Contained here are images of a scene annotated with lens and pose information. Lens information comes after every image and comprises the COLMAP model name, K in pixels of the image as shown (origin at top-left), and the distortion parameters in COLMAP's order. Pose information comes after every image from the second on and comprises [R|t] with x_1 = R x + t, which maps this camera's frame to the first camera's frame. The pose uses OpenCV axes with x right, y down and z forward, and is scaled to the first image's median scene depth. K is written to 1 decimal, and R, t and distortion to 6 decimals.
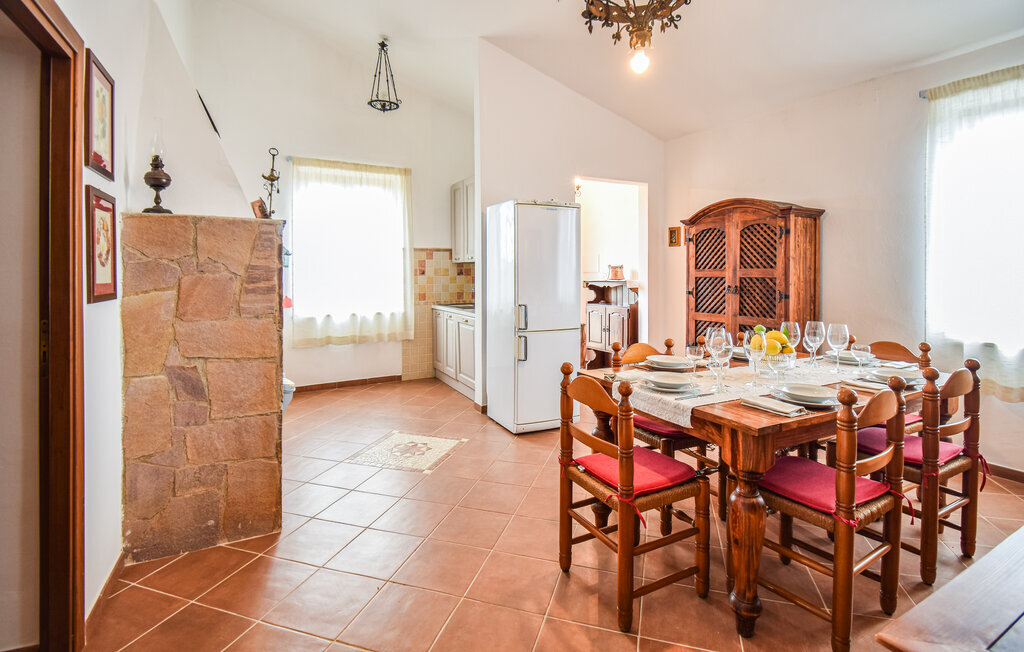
lens RADIAL K [[472.7, 0, 511.8], [0, 472.7, 324.5], [0, 0, 1]] dist [-0.016510, -0.000131]
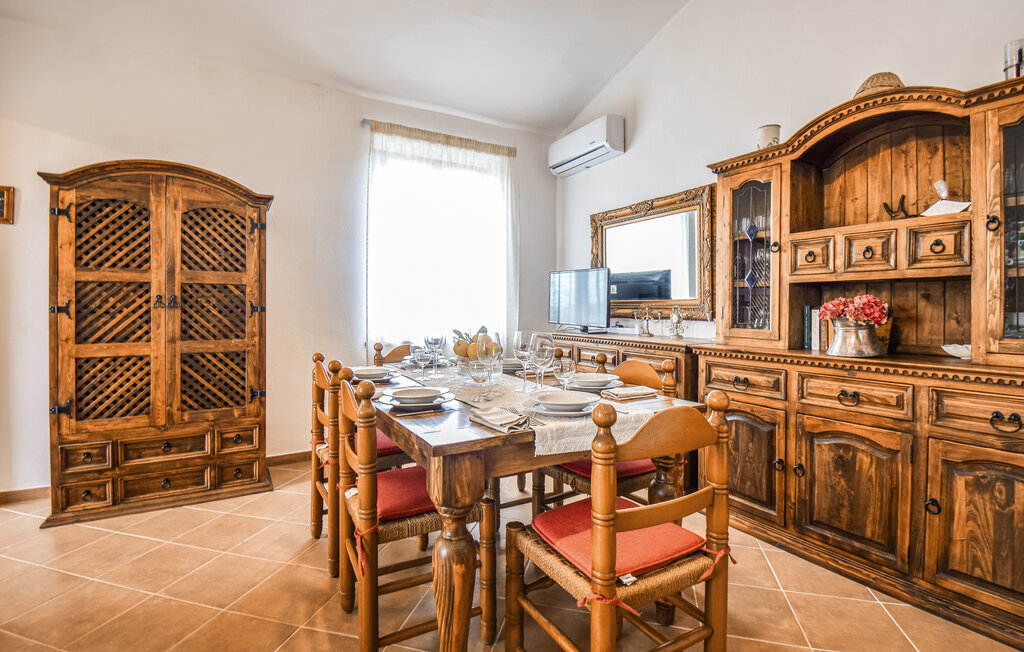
lens RADIAL K [[472.7, 0, 511.6], [0, 472.7, 323.3], [0, 0, 1]] dist [-0.016510, -0.000131]
pose [[-0.035864, -0.033826, 0.998784, -0.199867], [0.102670, 0.994014, 0.037352, -0.020407], [-0.994069, 0.103885, -0.032176, 0.567475]]
